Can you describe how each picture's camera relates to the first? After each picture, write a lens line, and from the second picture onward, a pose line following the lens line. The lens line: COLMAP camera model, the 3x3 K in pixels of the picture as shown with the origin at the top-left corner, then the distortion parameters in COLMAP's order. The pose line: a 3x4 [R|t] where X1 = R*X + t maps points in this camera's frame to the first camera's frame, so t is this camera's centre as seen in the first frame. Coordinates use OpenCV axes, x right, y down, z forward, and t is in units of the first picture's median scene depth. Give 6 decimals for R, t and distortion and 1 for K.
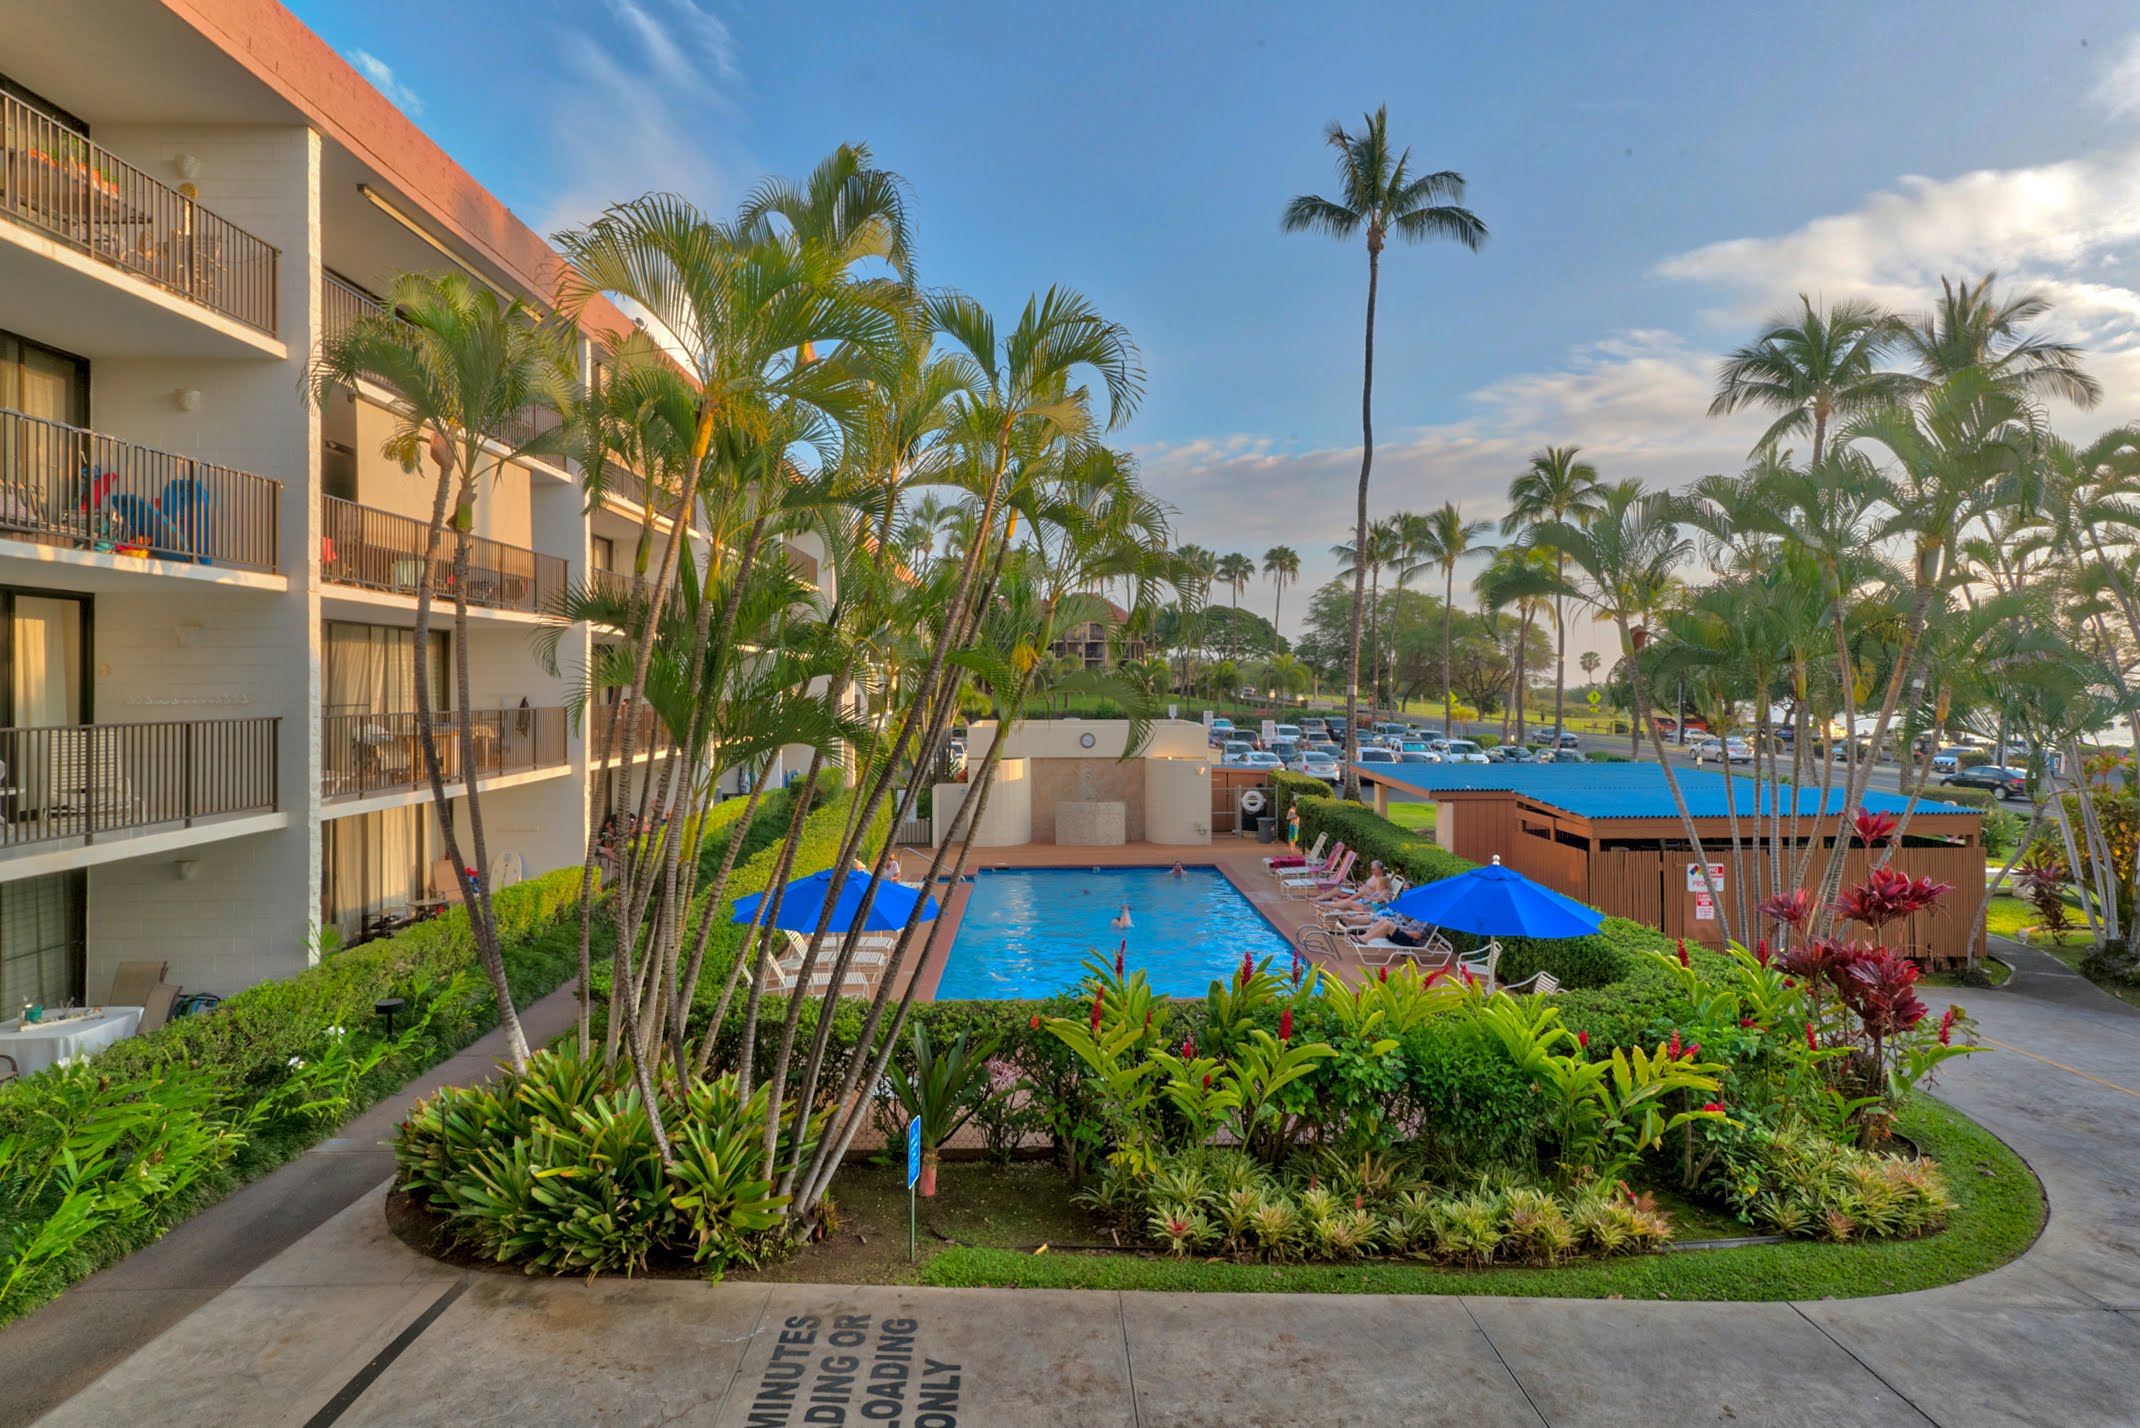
lens RADIAL K [[1112.0, 0, 1088.7], [0, 1112.0, 665.8], [0, 0, 1]] dist [-0.004295, 0.001945]
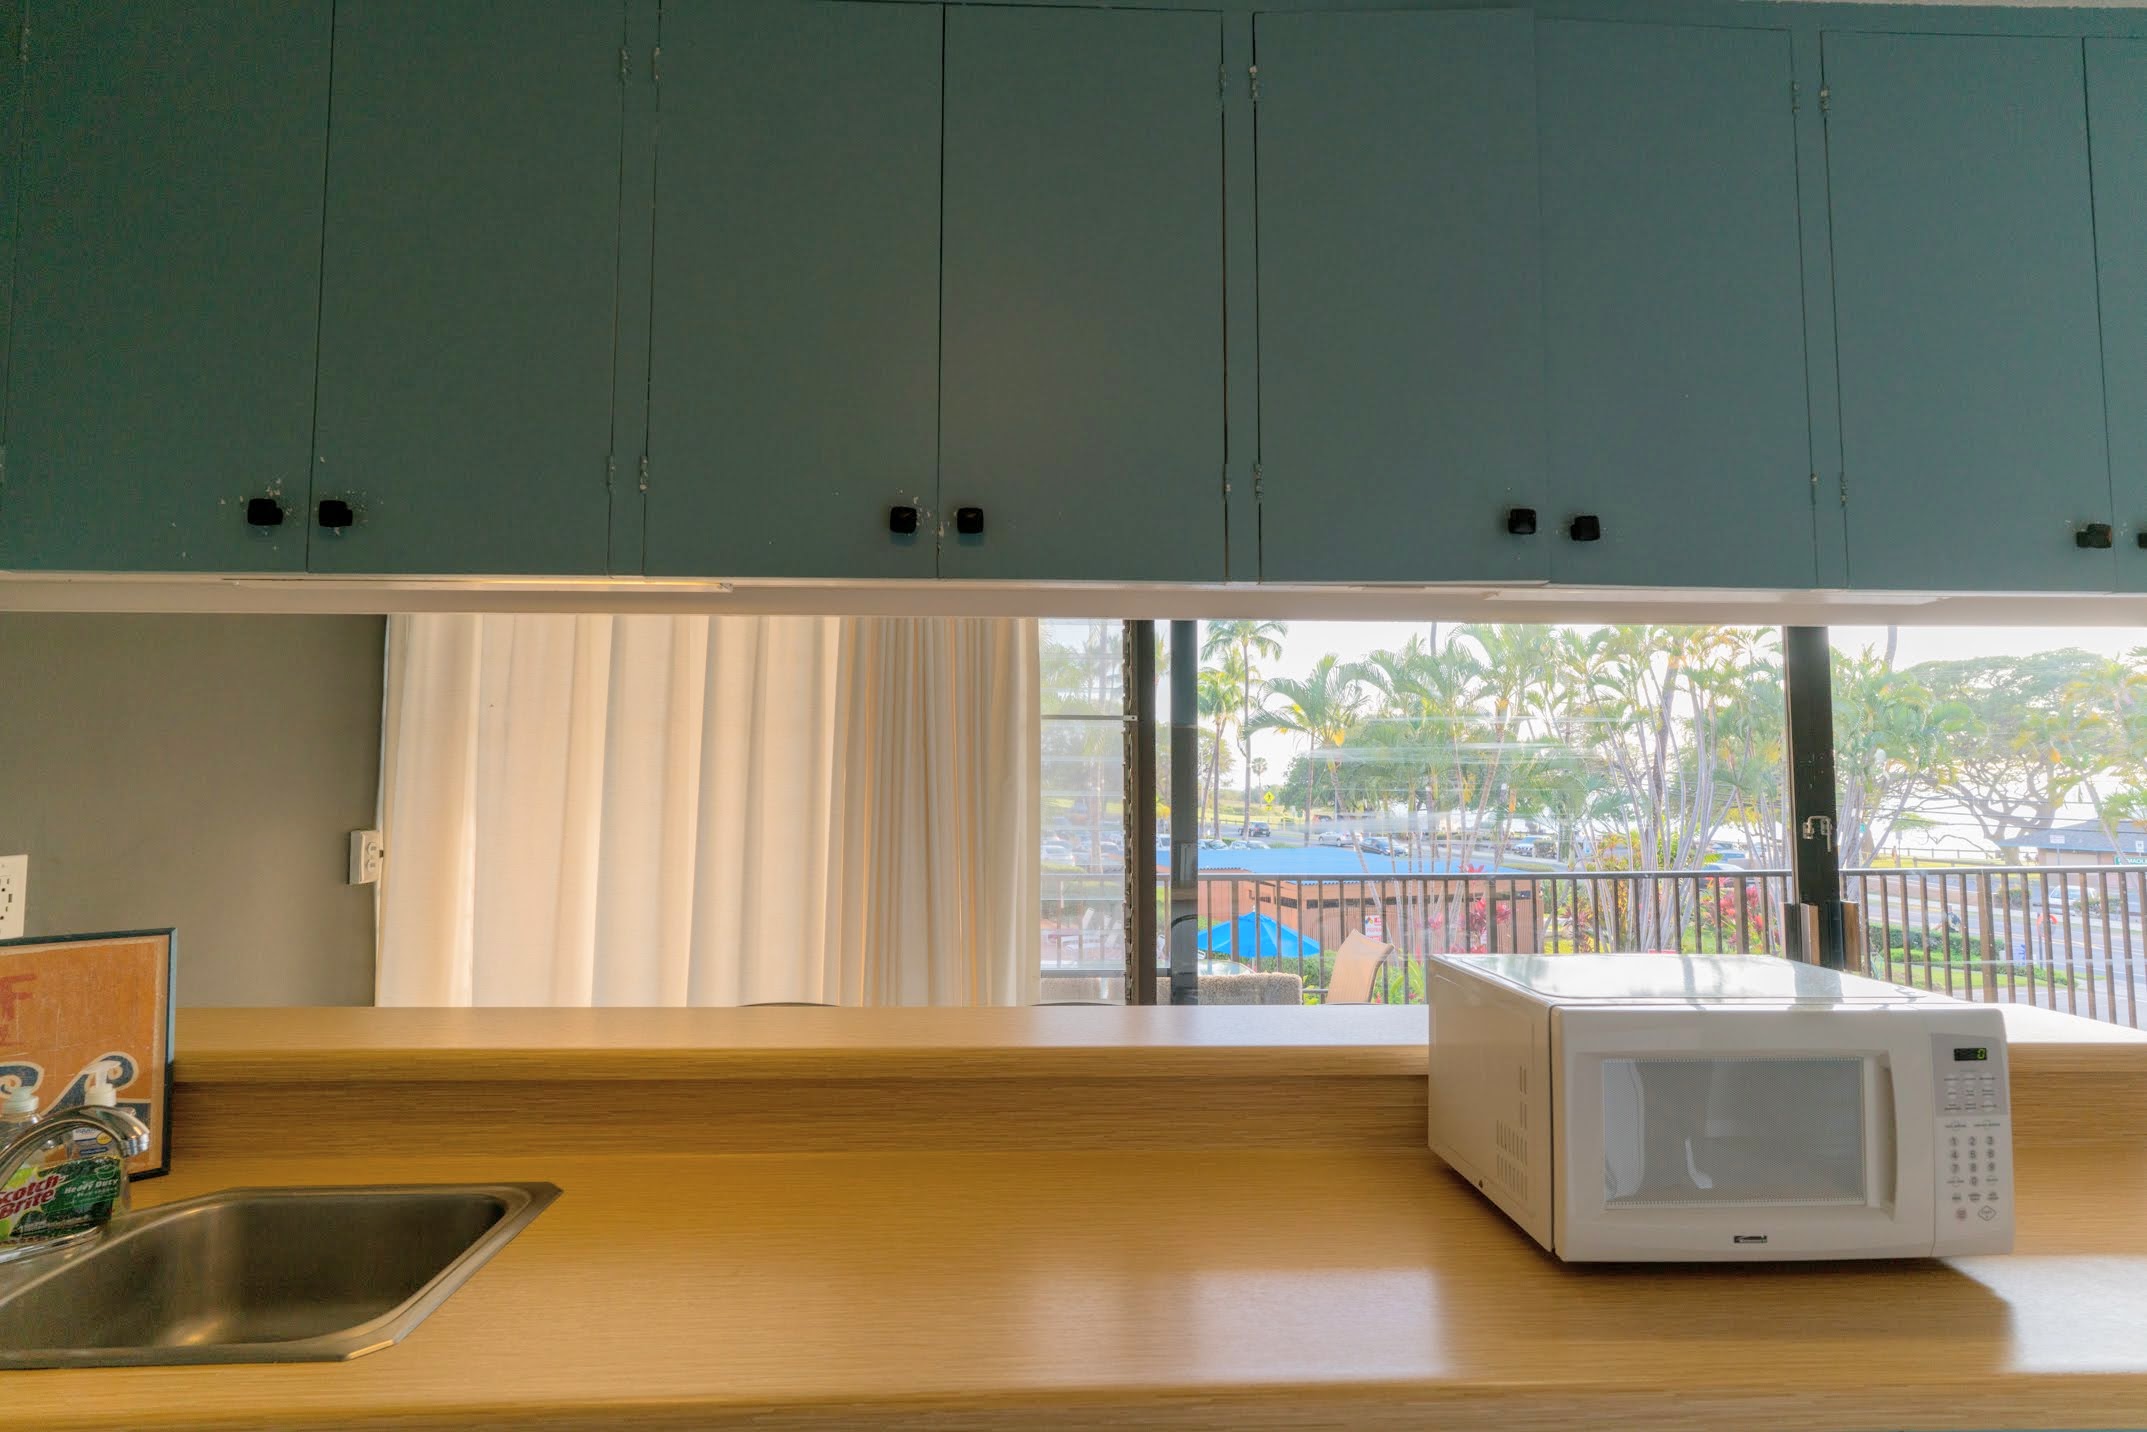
lens RADIAL K [[1085.9, 0, 1068.1], [0, 1085.9, 696.3], [0, 0, 1]] dist [-0.013100, 0.013490]
pose [[0.967176, 0.021935, 0.253159, -0.208404], [-0.005422, 0.997822, -0.065742, -0.009185], [-0.254049, 0.062212, 0.965188, -0.296121]]
